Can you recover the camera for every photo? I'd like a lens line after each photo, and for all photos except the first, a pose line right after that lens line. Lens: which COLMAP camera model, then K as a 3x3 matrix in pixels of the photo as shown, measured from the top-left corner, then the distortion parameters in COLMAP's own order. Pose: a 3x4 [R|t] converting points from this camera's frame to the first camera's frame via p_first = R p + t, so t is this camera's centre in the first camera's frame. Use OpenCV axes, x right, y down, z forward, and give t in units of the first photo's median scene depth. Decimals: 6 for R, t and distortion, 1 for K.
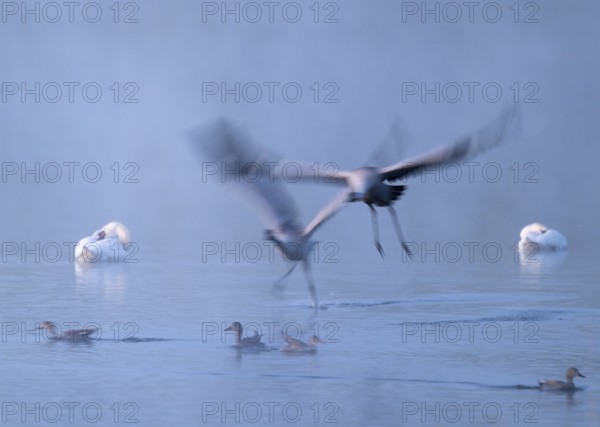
lens RADIAL K [[467.7, 0, 300.0], [0, 467.7, 213.5], [0, 0, 1]] dist [-0.002040, -0.002491]
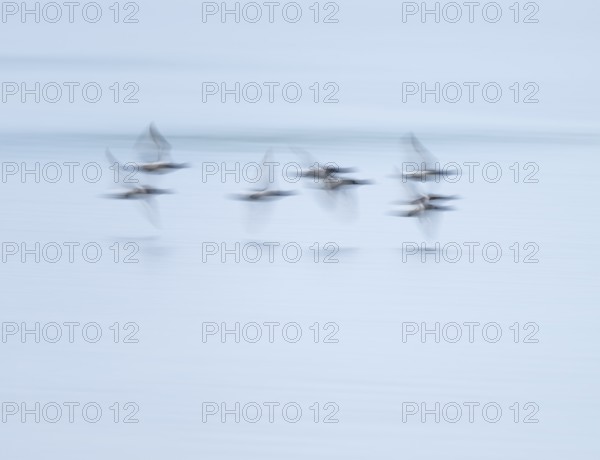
lens RADIAL K [[467.5, 0, 299.7], [0, 467.5, 169.4], [0, 0, 1]] dist [-0.000529, 0.000353]
pose [[1.000000, -0.000029, -0.000739, 0.000088], [0.000027, 0.999998, -0.001927, -0.413721], [0.000739, 0.001927, 0.999998, 0.000022]]
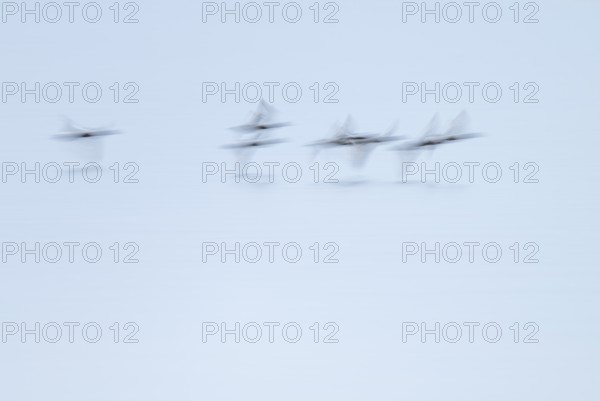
lens RADIAL K [[467.3, 0, 300.0], [0, 467.3, 200.5], [0, 0, 1]] dist [0.000502, -0.002129]
pose [[1.000000, -0.000112, -0.000175, 0.000087], [0.000112, 0.999999, -0.001302, -0.368735], [0.000175, 0.001302, 0.999999, 0.000131]]
